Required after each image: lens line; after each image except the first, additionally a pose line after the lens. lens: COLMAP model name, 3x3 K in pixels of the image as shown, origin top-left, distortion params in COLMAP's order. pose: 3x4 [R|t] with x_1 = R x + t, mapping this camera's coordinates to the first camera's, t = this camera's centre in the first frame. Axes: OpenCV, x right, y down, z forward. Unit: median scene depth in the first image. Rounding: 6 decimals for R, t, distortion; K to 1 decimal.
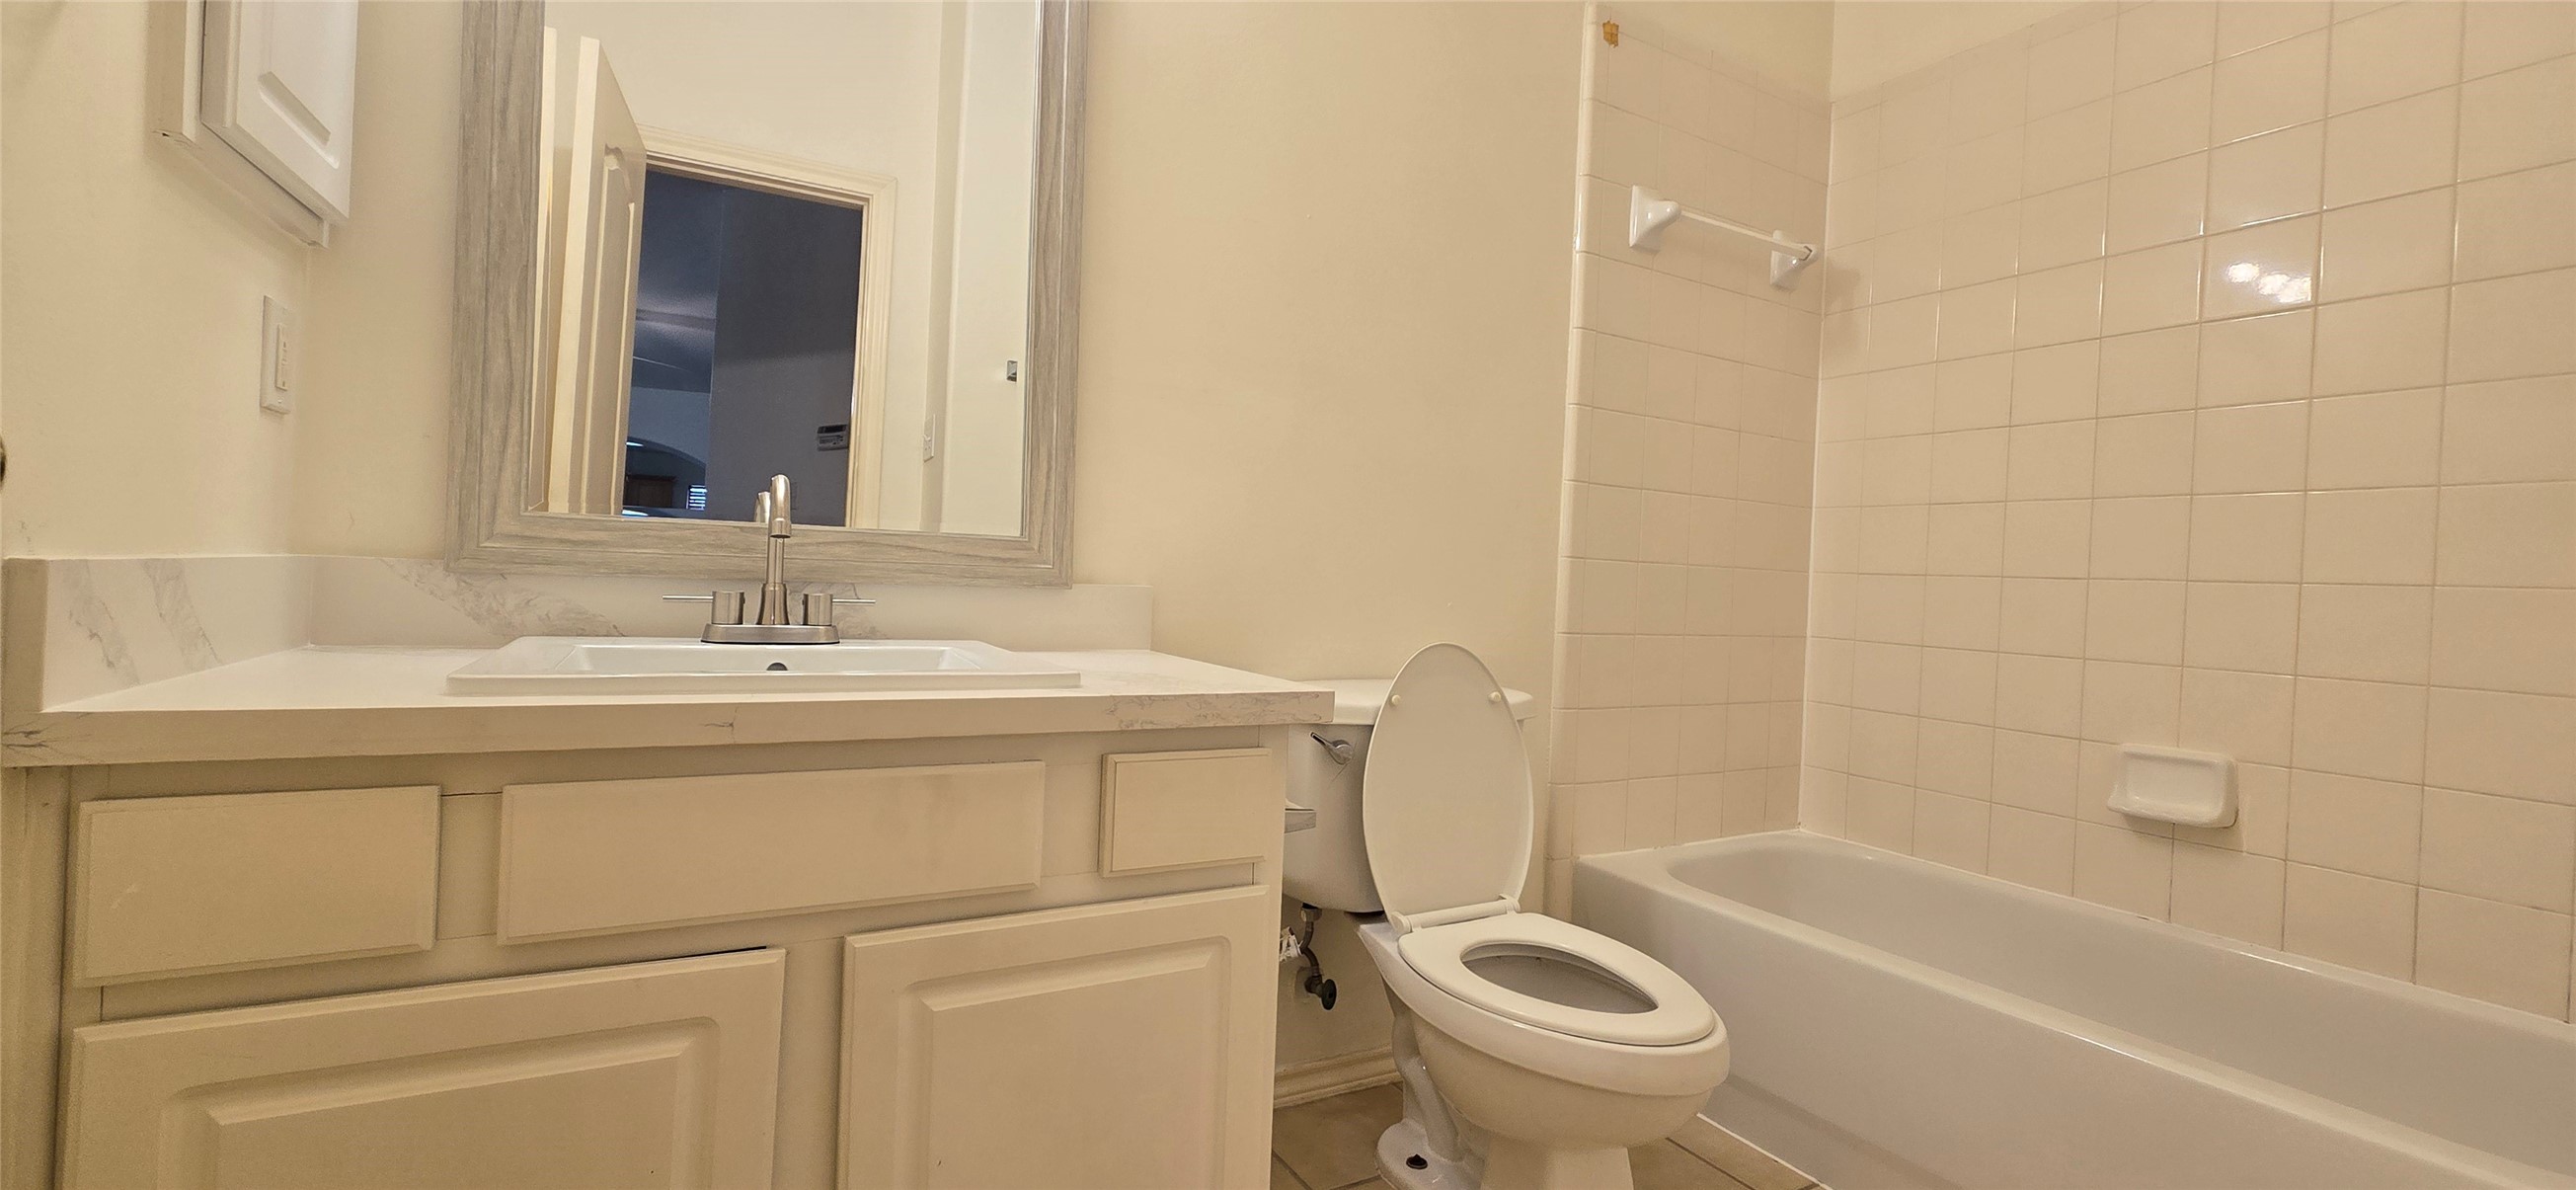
lens RADIAL K [[1066.9, 0, 1296.6], [0, 1066.9, 585.4], [0, 0, 1]] dist [-0.002906, 0.005303]
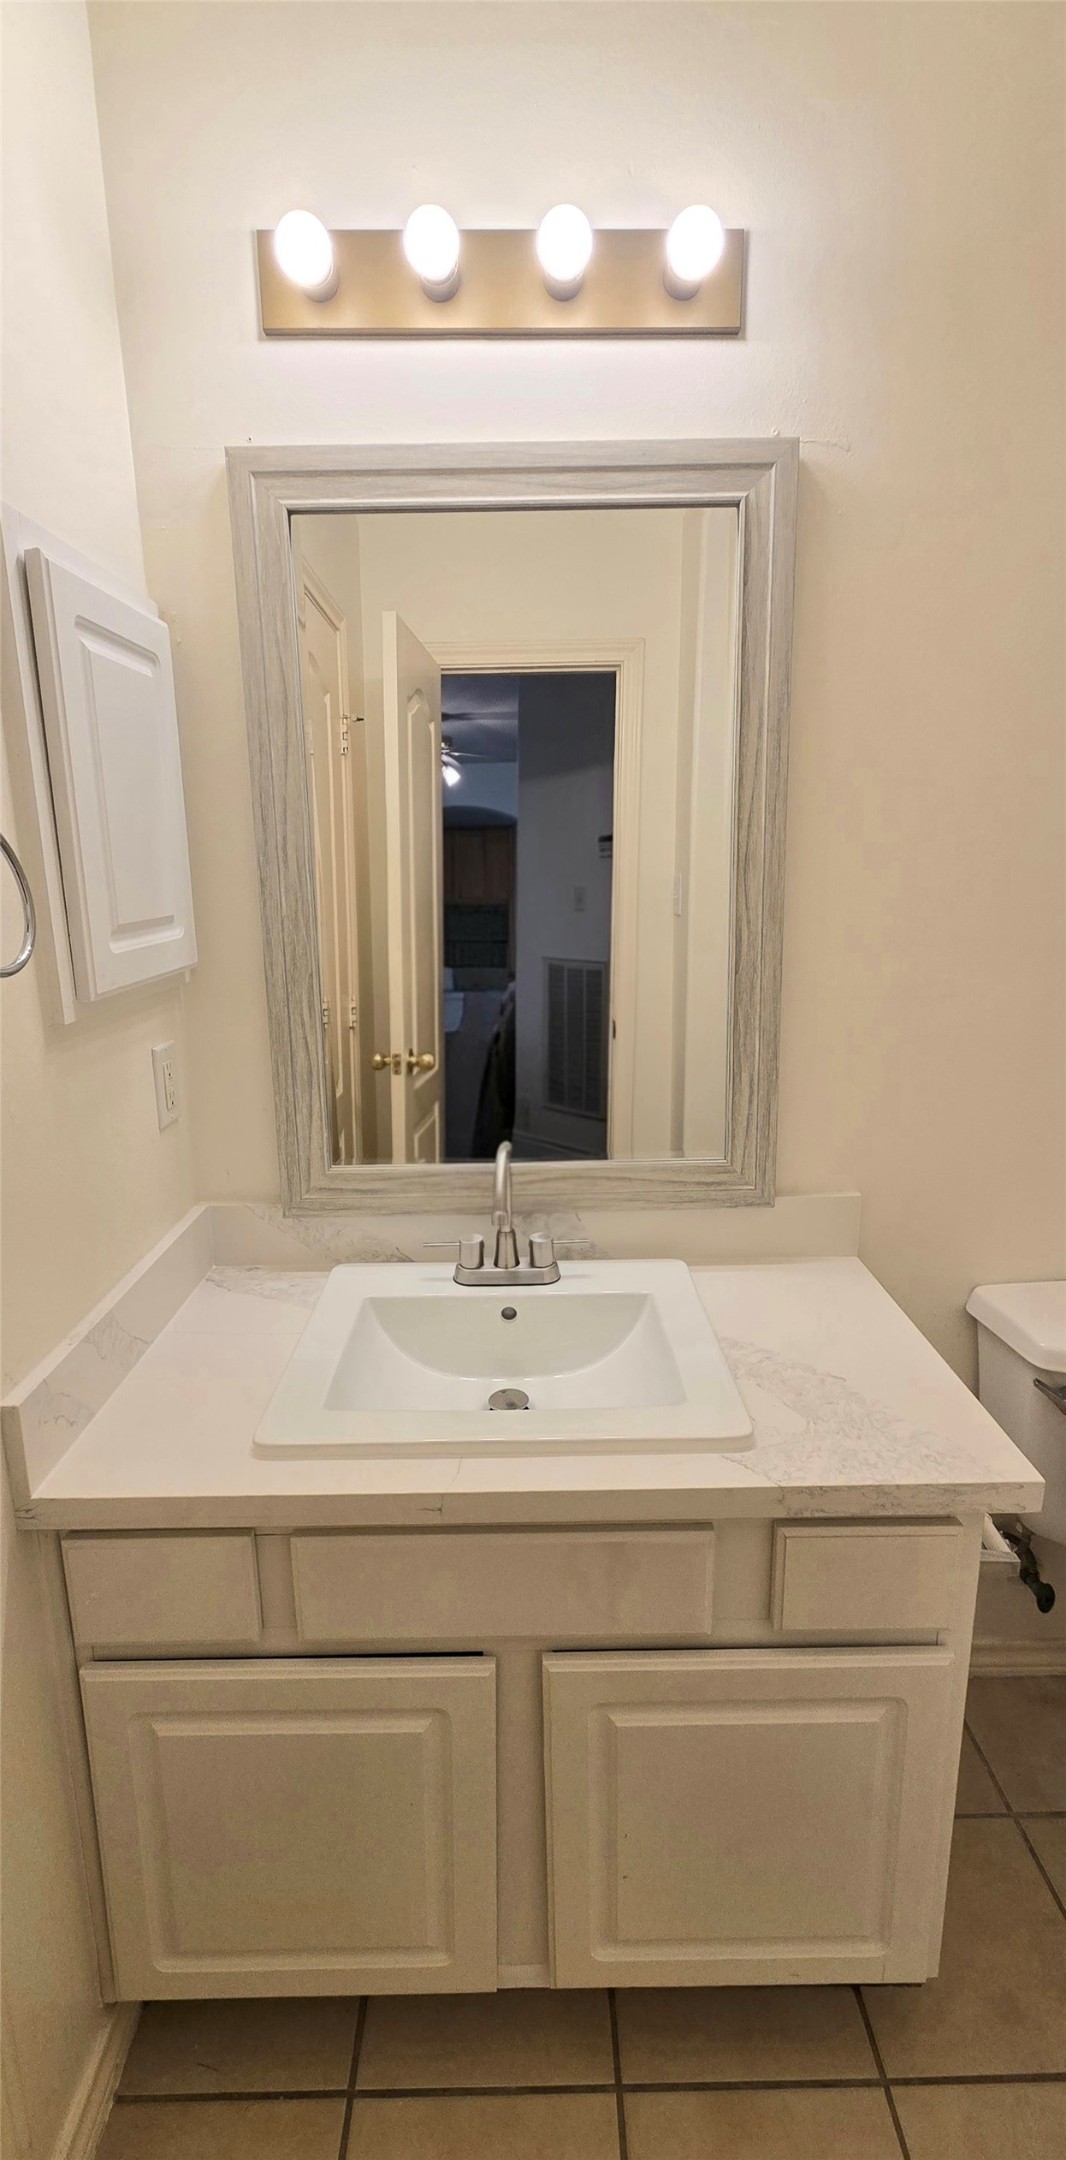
lens RADIAL K [[960.1, 0, 541.1], [0, 960.1, 1081.7], [0, 0, 1]] dist [-0.000921, -0.000034]
pose [[0.874569, 0.050765, -0.482237, 0.036432], [0.046571, 0.981114, 0.187741, -0.375376], [0.482660, -0.186651, 0.855687, 0.173497]]
